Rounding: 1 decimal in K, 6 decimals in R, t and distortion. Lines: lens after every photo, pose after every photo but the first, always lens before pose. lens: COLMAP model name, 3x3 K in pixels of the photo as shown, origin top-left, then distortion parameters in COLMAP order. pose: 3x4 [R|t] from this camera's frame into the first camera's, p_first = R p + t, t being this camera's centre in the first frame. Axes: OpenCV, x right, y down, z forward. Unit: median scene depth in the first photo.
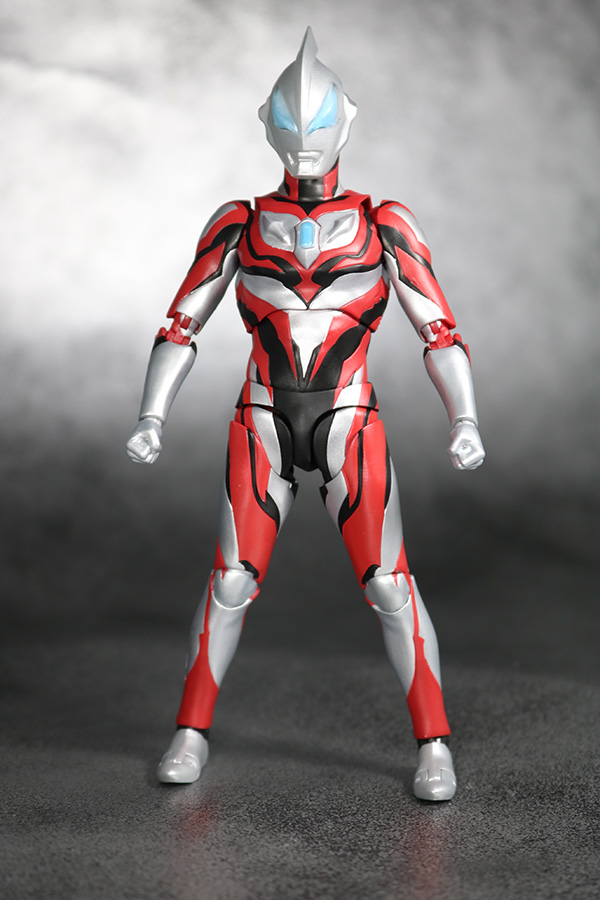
lens RADIAL K [[2012.2, 0, 300.0], [0, 2012.2, 450.0], [0, 0, 1]] dist [-0.024424, 0.027085]
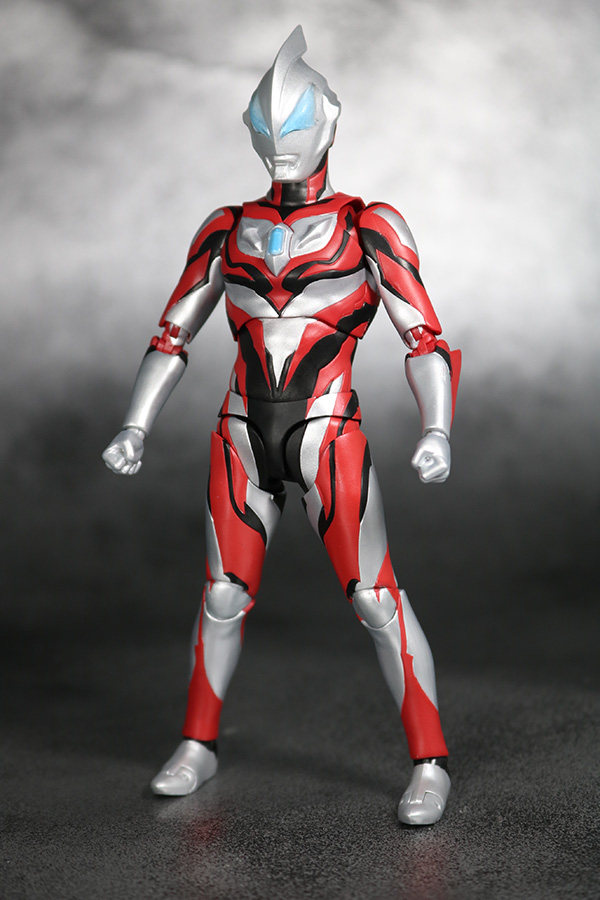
lens RADIAL K [[2012.2, 0, 300.0], [0, 2012.2, 450.0], [0, 0, 1]] dist [-0.024424, 0.027085]
pose [[0.973521, -0.000202, -0.228599, 0.232459], [0.002740, 0.999938, 0.010783, -0.015740], [0.228583, -0.011124, 0.973461, 0.050064]]
